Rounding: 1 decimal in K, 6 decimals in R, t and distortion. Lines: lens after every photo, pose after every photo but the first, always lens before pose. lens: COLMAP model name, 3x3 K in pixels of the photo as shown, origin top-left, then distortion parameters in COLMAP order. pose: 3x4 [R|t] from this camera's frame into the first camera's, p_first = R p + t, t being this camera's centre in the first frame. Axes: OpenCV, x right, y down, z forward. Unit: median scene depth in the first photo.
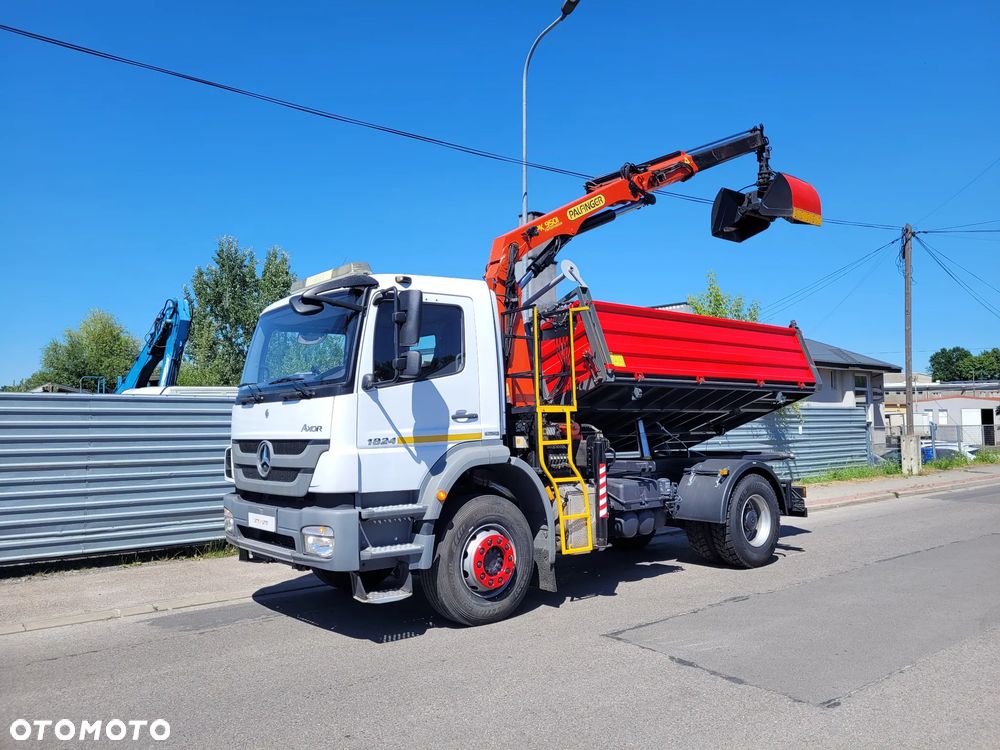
lens RADIAL K [[771.1, 0, 505.8], [0, 771.1, 357.8], [0, 0, 1]] dist [0.016578, -0.011531]
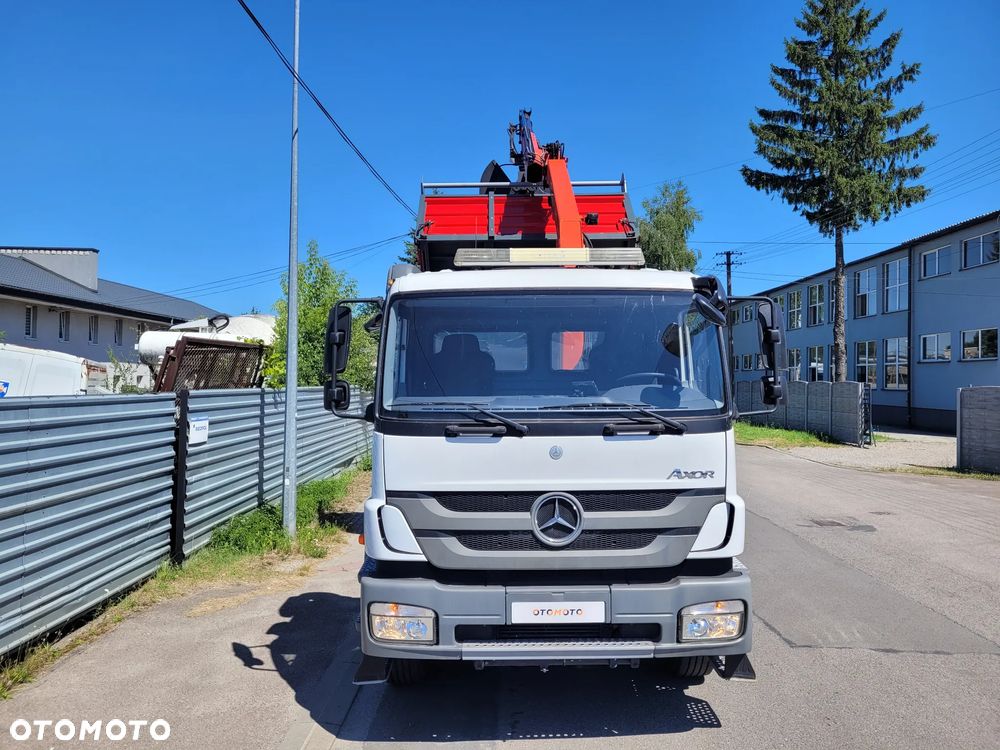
lens RADIAL K [[771.1, 0, 497.6], [0, 771.1, 372.2], [0, 0, 1]] dist [0.016578, -0.011531]
pose [[0.635337, 0.020890, 0.771953, -0.858552], [-0.071752, 0.996907, 0.032076, -0.016021], [-0.768895, -0.075768, 0.634870, 0.610031]]
